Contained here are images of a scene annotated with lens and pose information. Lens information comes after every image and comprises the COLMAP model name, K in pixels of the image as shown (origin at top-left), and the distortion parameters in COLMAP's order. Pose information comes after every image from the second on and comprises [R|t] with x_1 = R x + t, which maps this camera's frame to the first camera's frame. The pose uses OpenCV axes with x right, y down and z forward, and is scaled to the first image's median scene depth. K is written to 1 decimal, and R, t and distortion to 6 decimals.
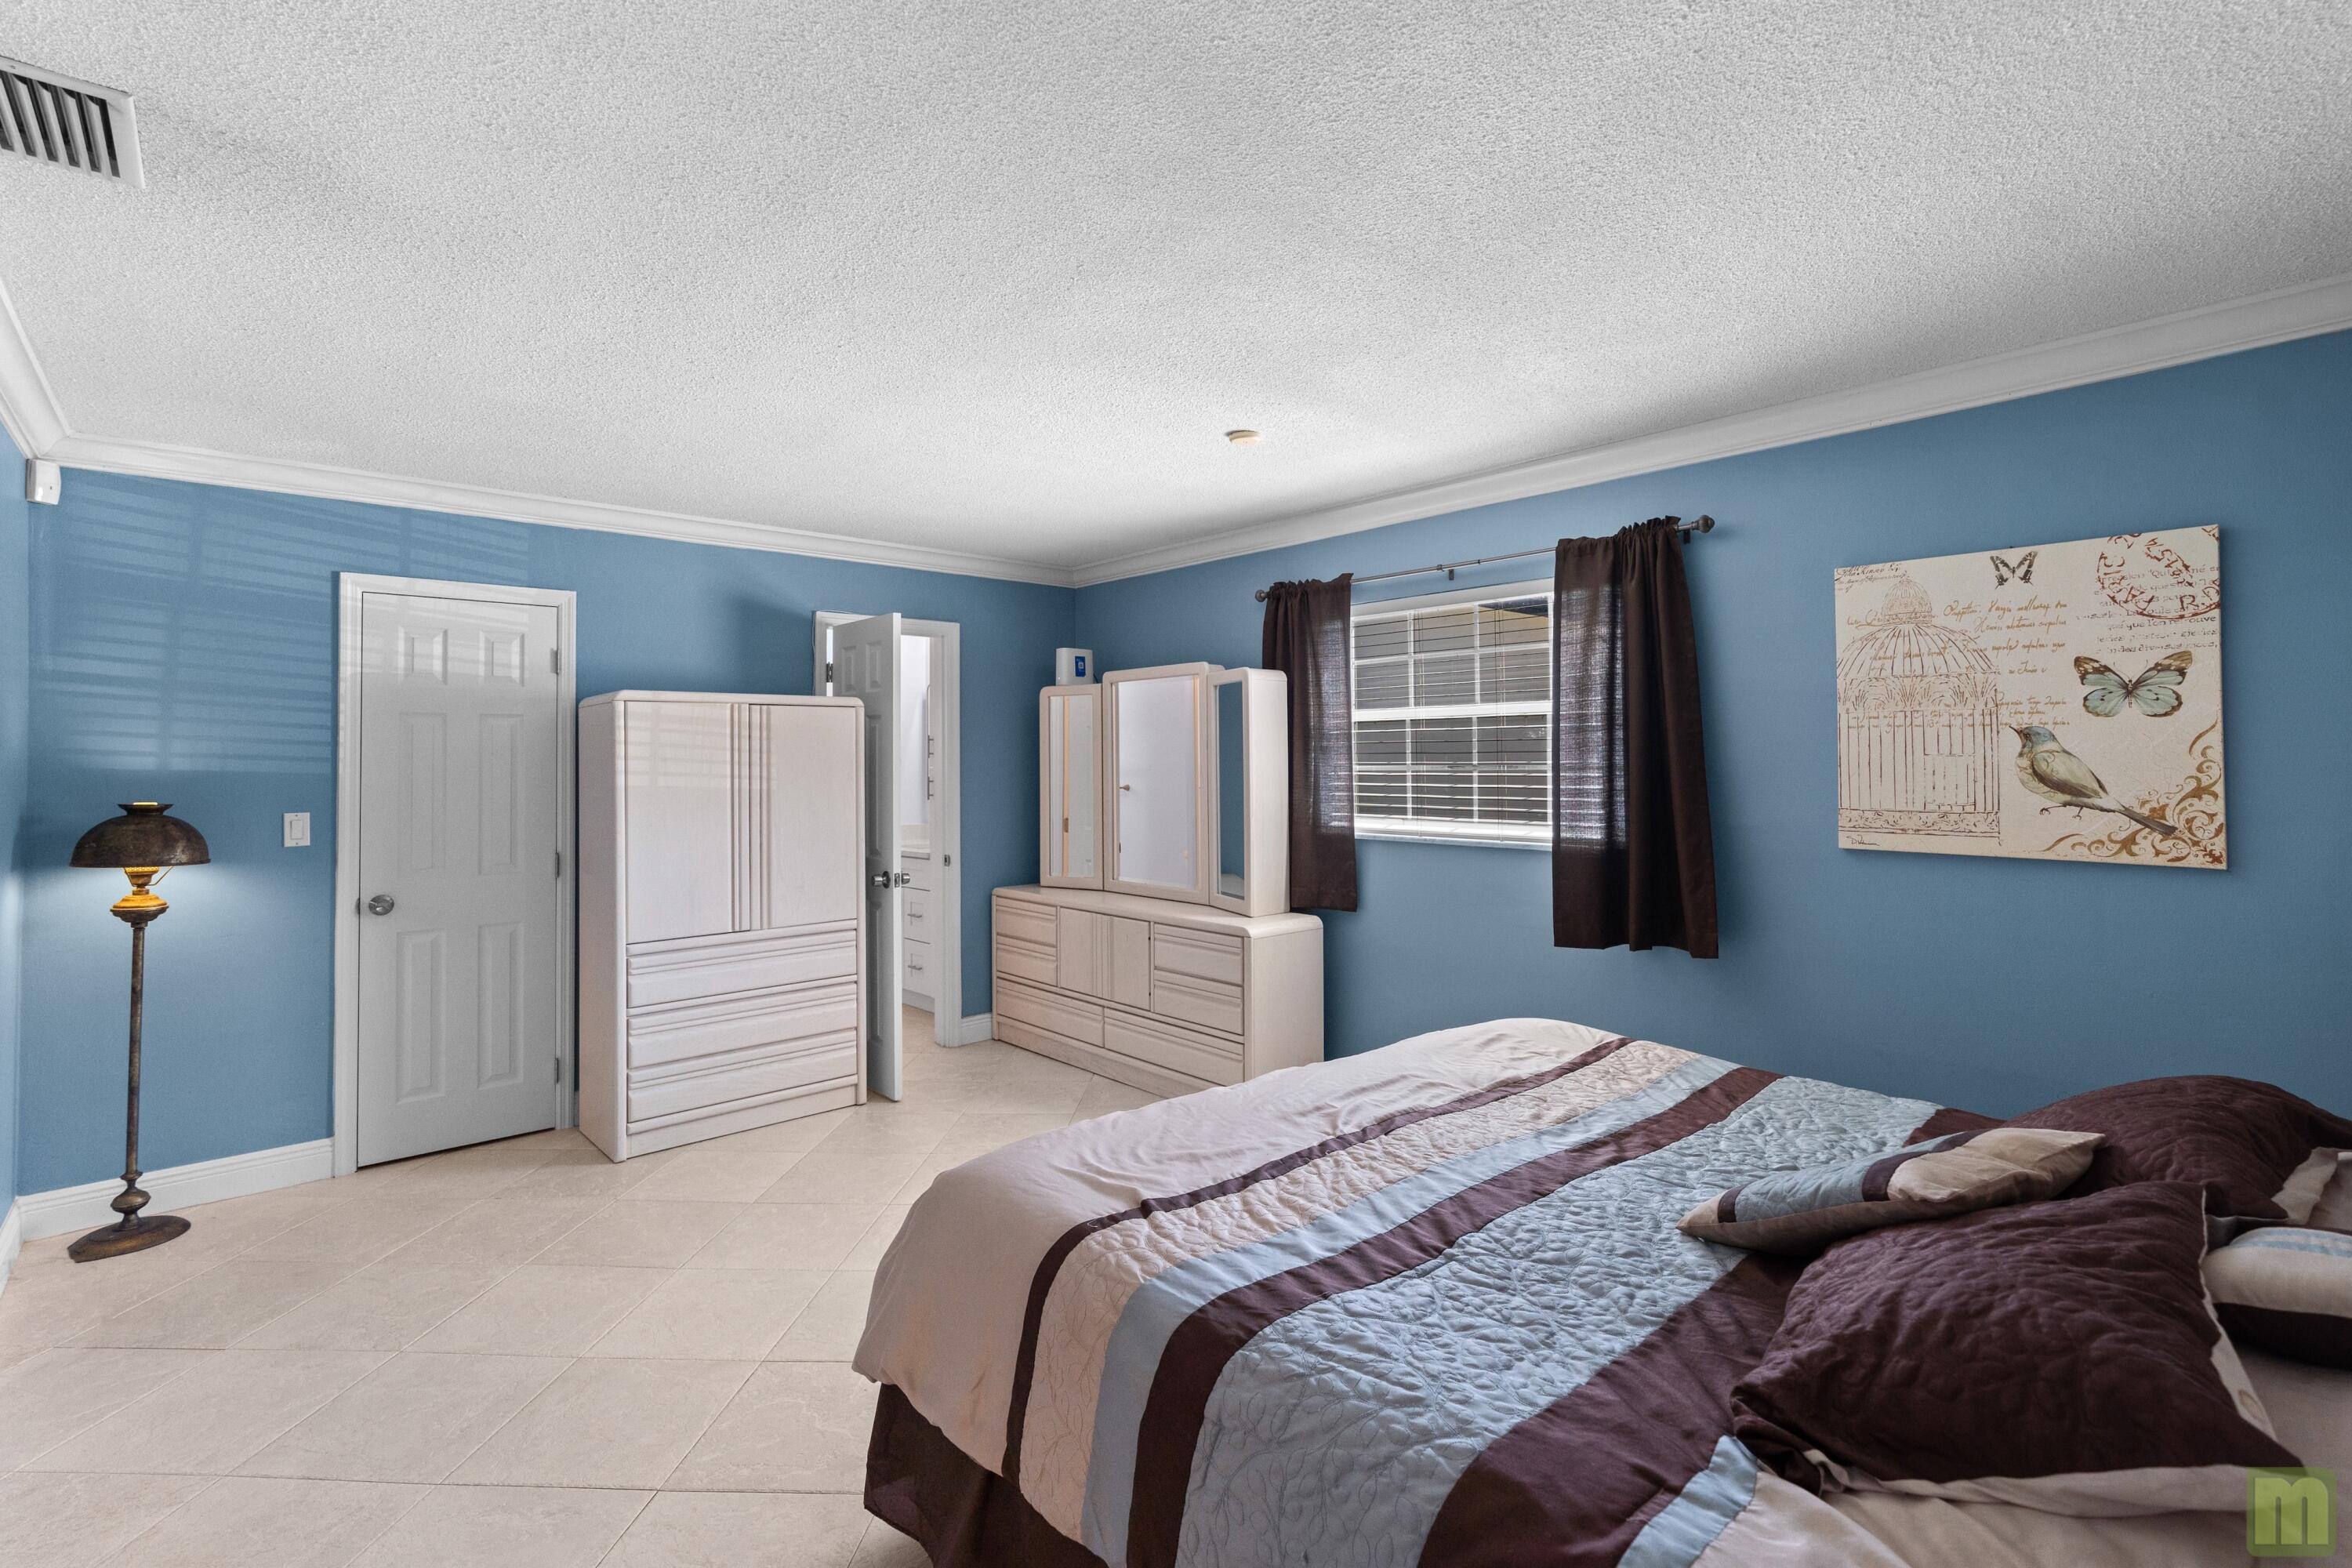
lens RADIAL K [[1073.0, 0, 1187.4], [0, 1073.0, 737.2], [0, 0, 1]] dist [-0.002854, -0.000418]
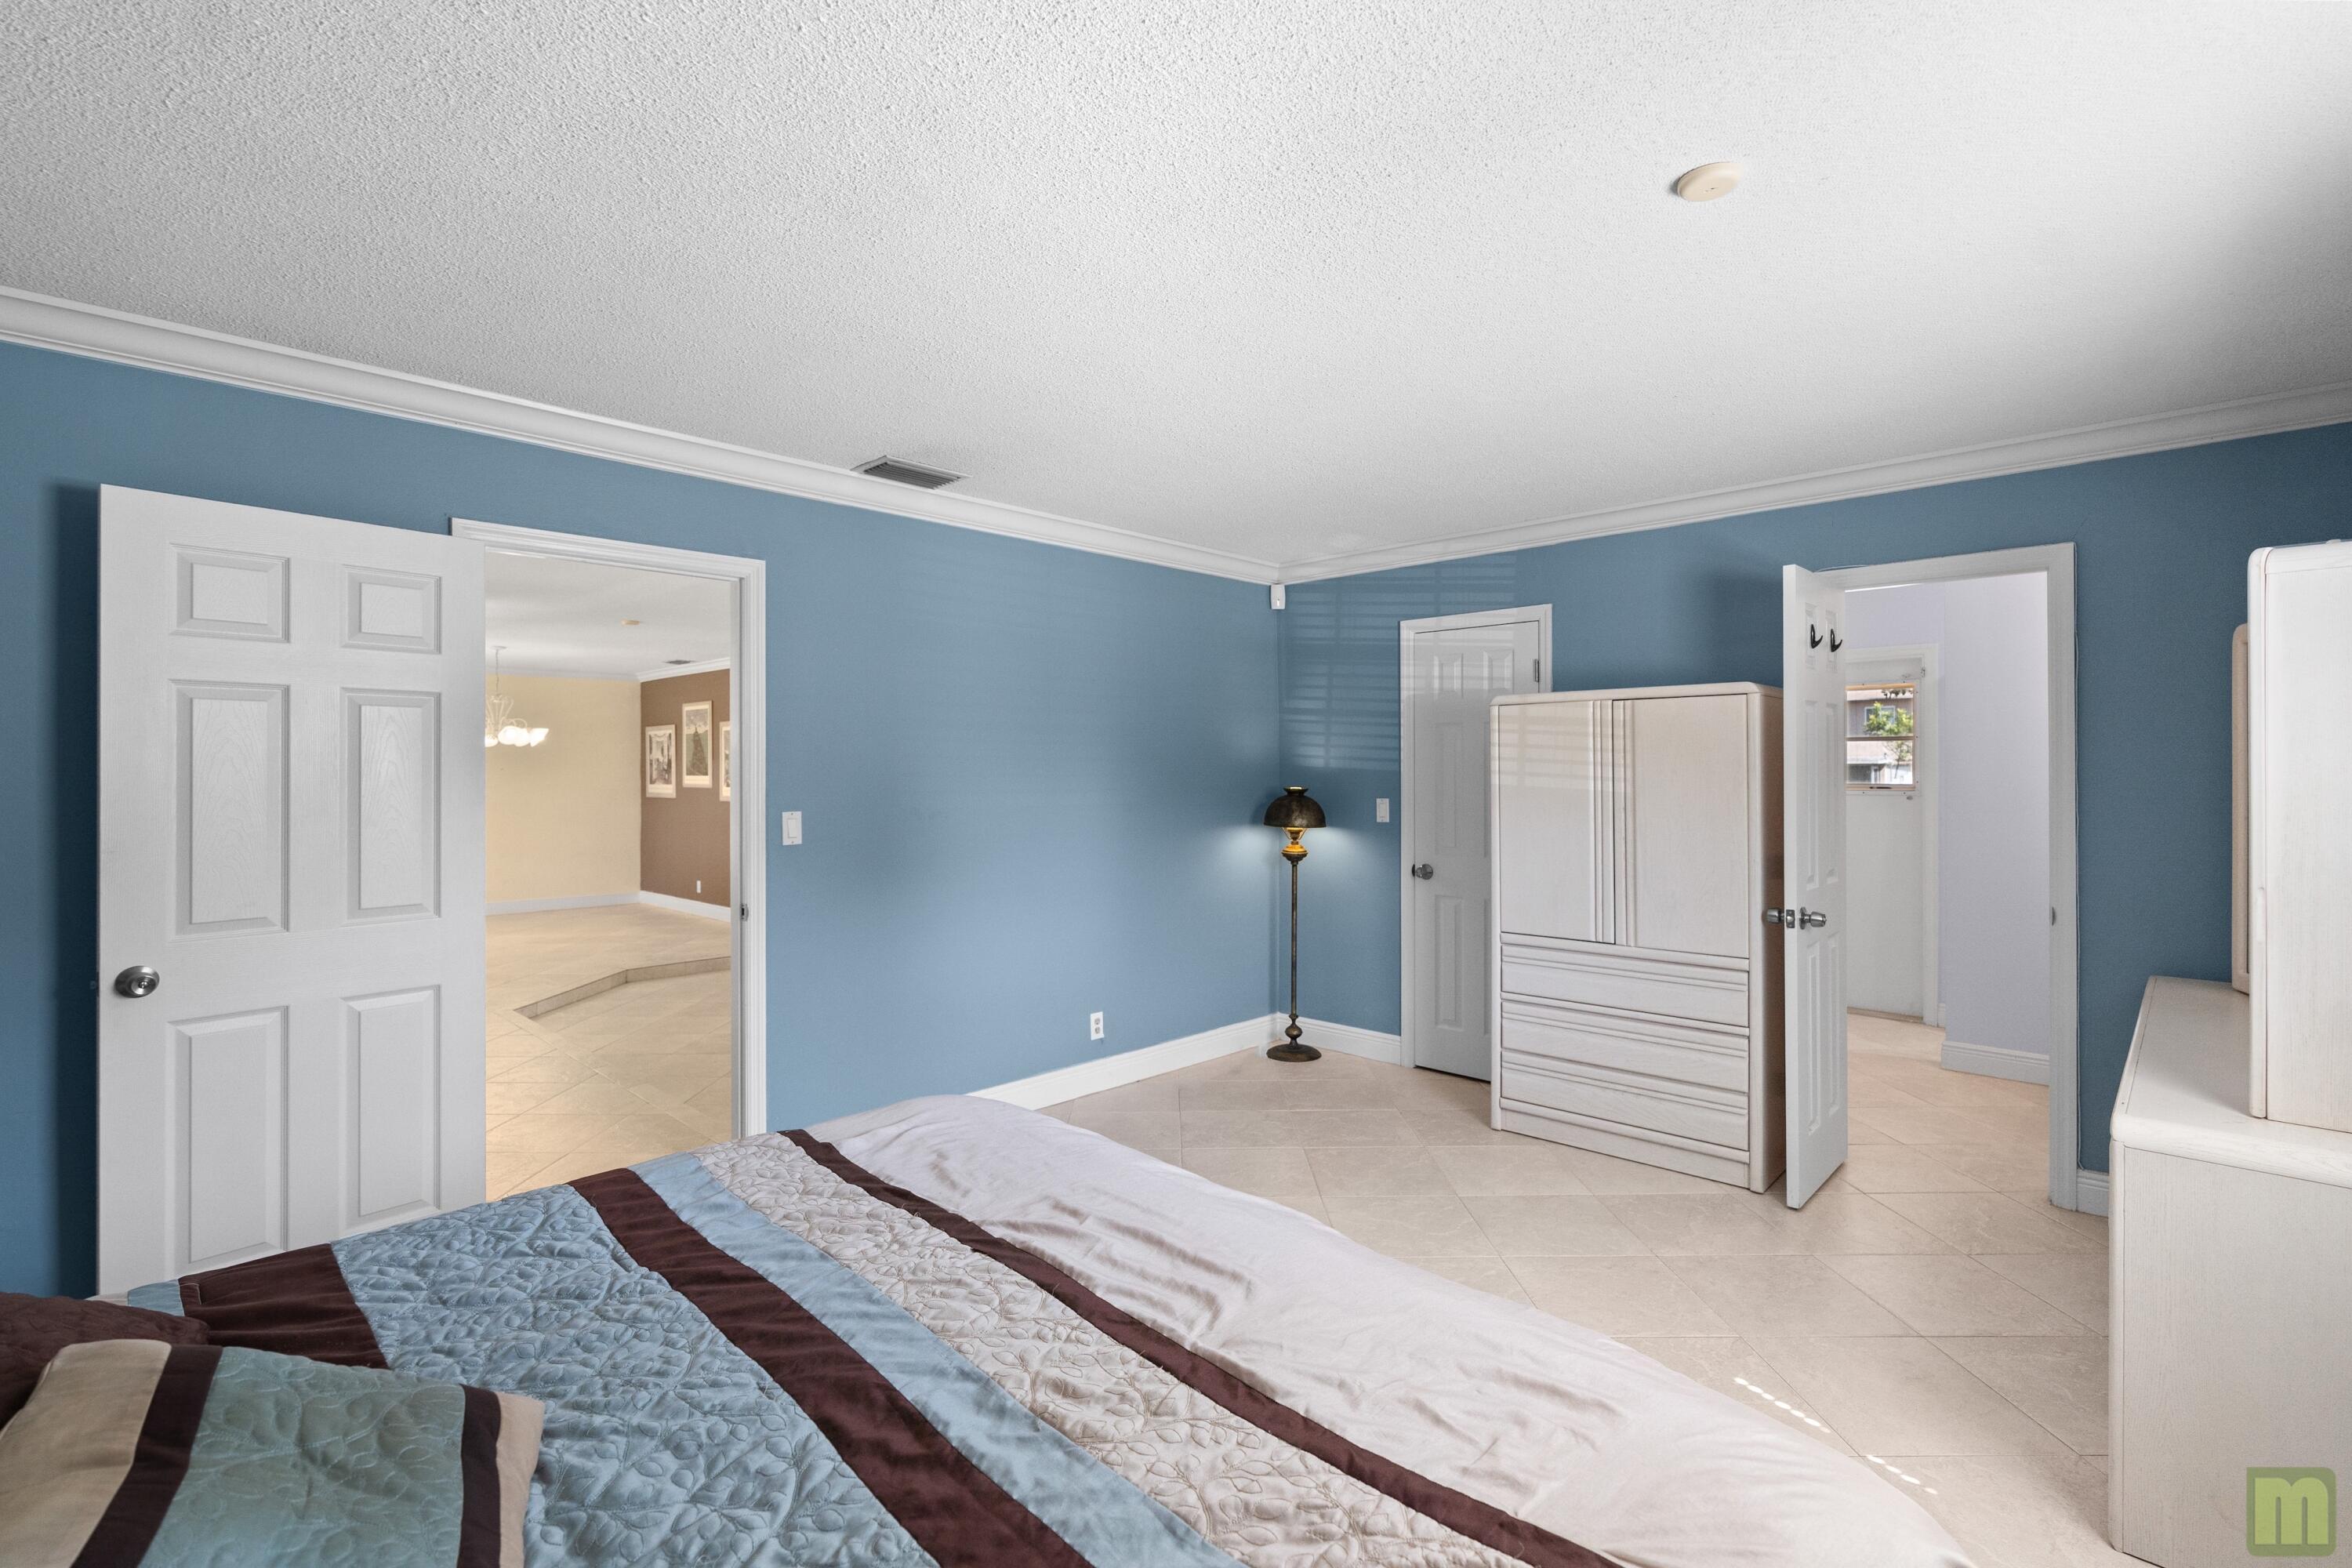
lens RADIAL K [[1073.0, 0, 1179.2], [0, 1073.0, 779.3], [0, 0, 1]] dist [-0.002854, -0.000418]
pose [[0.070555, 0.016706, -0.997368, 0.550370], [0.022072, 0.999589, 0.018304, 0.014007], [0.997264, -0.023305, 0.070157, 0.636371]]
